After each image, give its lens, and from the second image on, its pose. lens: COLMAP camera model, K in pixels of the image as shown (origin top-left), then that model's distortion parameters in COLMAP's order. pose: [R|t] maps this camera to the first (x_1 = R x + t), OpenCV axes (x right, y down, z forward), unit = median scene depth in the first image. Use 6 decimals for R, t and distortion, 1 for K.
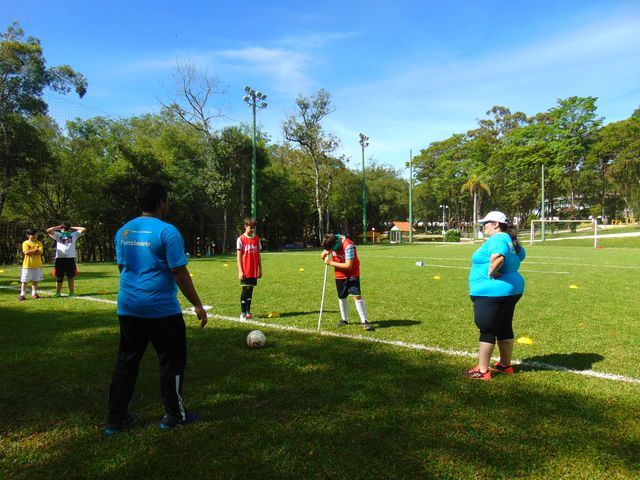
lens RADIAL K [[477.7, 0, 318.6], [0, 477.7, 239.2], [0, 0, 1]] dist [-0.016842, 0.051630]
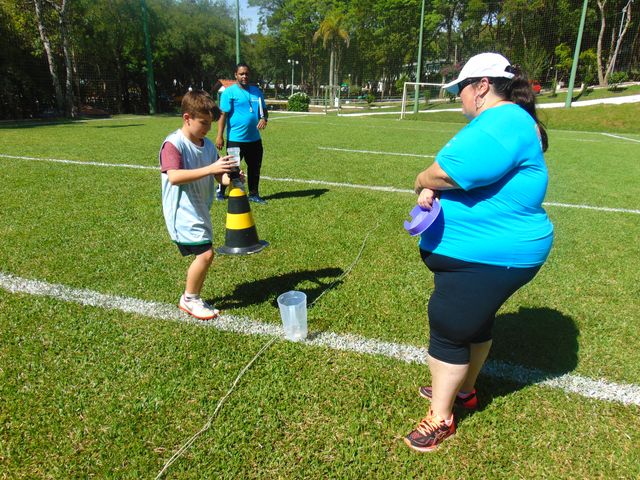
lens RADIAL K [[477.7, 0, 328.2], [0, 477.7, 227.9], [0, 0, 1]] dist [-0.016842, 0.051630]
pose [[0.955155, -0.050666, 0.291740, 0.135513], [-0.024349, 0.968476, 0.247914, -0.003996], [-0.295104, -0.243900, 0.923811, 0.361756]]
